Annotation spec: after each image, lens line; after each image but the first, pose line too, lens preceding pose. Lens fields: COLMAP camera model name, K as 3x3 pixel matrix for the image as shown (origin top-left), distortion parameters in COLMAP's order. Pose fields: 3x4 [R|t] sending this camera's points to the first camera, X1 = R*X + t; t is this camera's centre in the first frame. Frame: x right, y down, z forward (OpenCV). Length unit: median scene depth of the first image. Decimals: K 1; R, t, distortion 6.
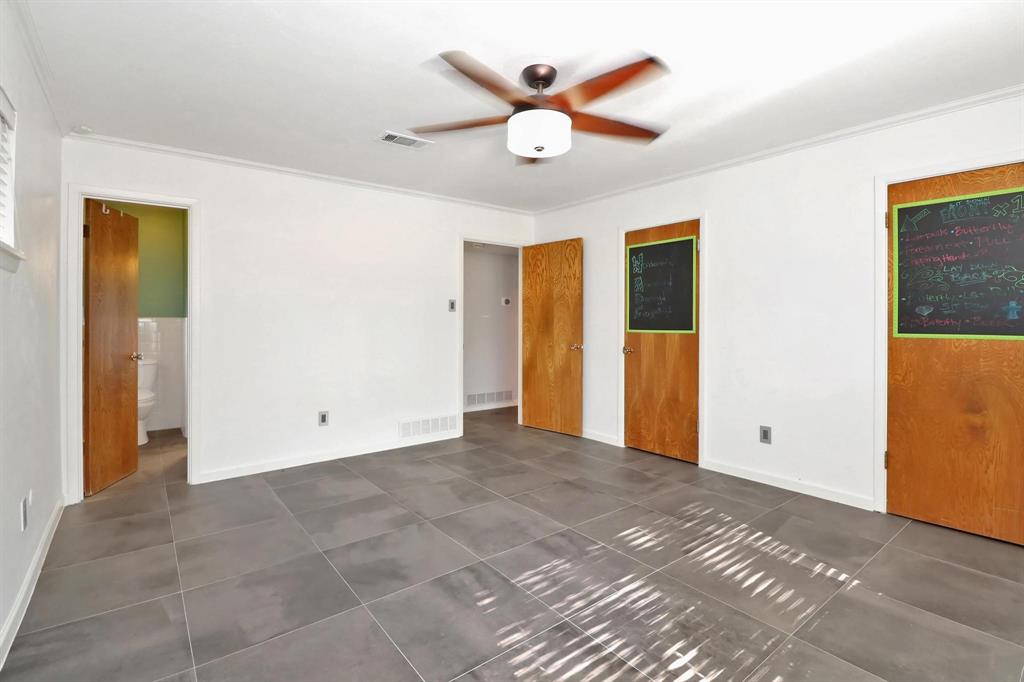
lens RADIAL K [[478.9, 0, 510.4], [0, 478.9, 332.1], [0, 0, 1]] dist [0.009027, -0.002911]
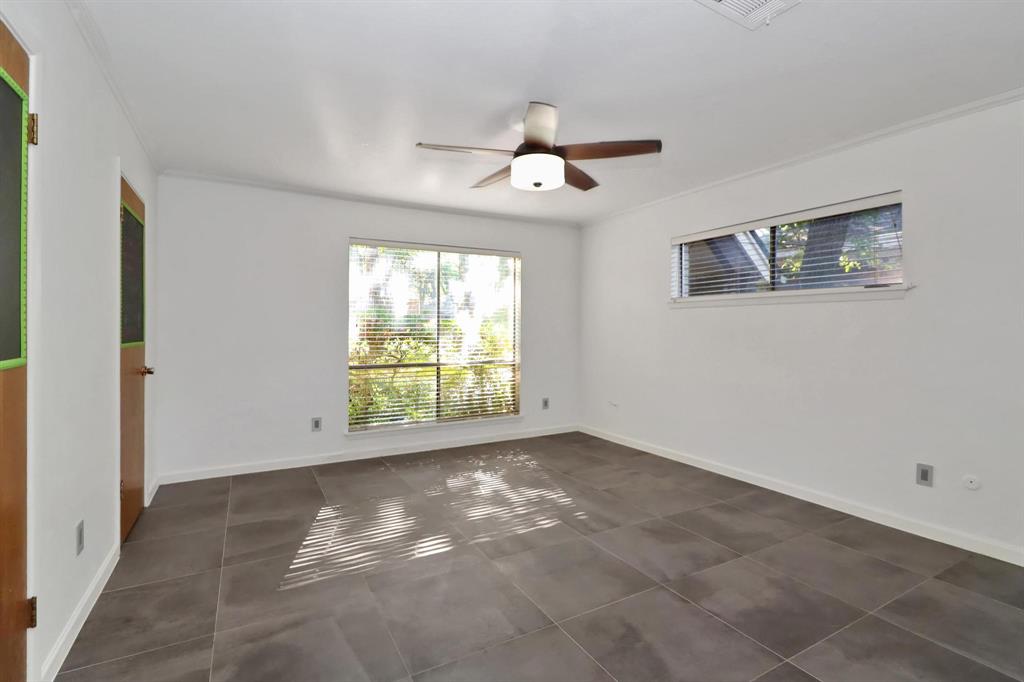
lens RADIAL K [[478.9, 0, 511.7], [0, 478.9, 334.5], [0, 0, 1]] dist [0.009027, -0.002911]
pose [[-0.987912, -0.003601, 0.154973, -0.059686], [0.000714, 0.999614, 0.027778, -0.044630], [-0.155013, 0.027552, -0.987528, 2.071697]]
